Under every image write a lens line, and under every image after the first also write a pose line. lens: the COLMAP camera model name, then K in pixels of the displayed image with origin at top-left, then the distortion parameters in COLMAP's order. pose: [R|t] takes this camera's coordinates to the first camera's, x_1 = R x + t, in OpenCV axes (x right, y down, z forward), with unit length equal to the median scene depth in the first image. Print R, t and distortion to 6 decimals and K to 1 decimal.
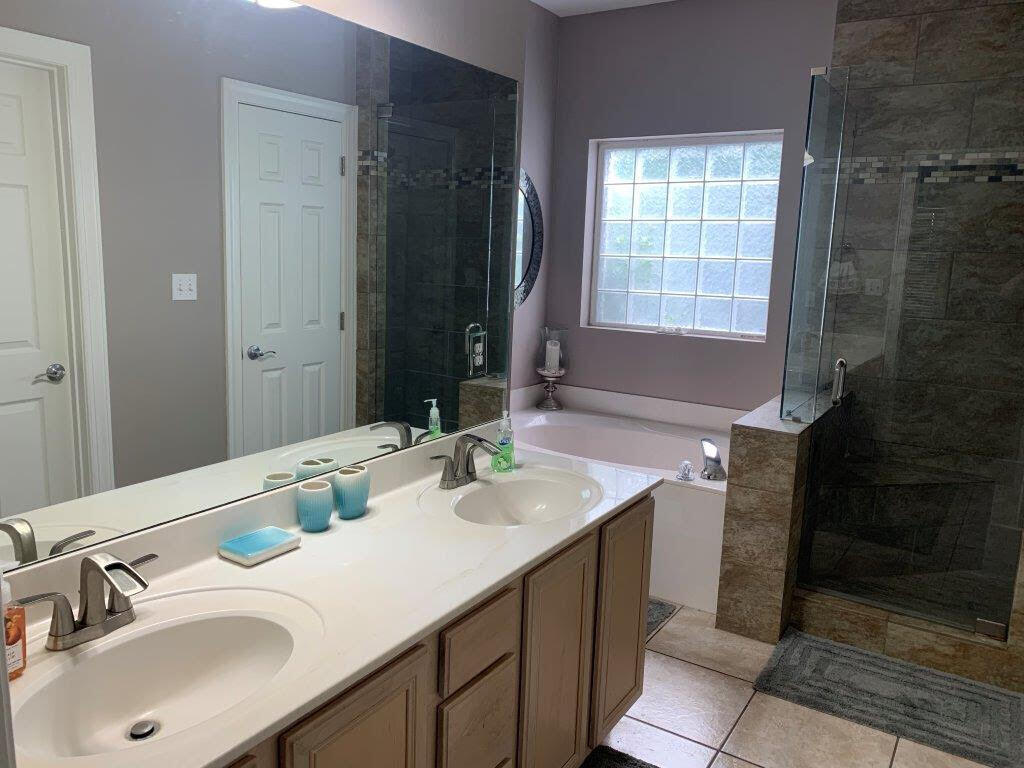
lens RADIAL K [[787.6, 0, 512.0], [0, 787.6, 384.0], [0, 0, 1]] dist [0.044085, -0.059919]
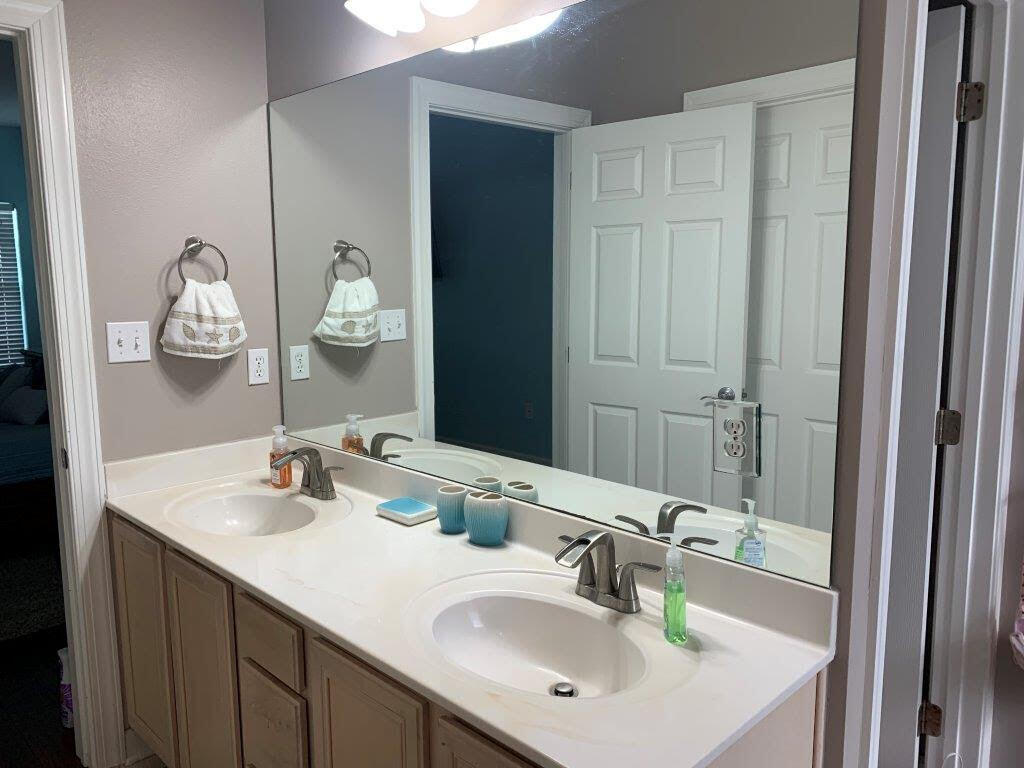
lens RADIAL K [[787.6, 0, 512.0], [0, 787.6, 384.0], [0, 0, 1]] dist [0.044085, -0.059919]
pose [[-0.220328, 0.105008, -0.969757, 0.678783], [-0.178028, 0.973160, 0.145825, -0.159977], [0.959042, 0.204774, -0.195720, 1.177843]]
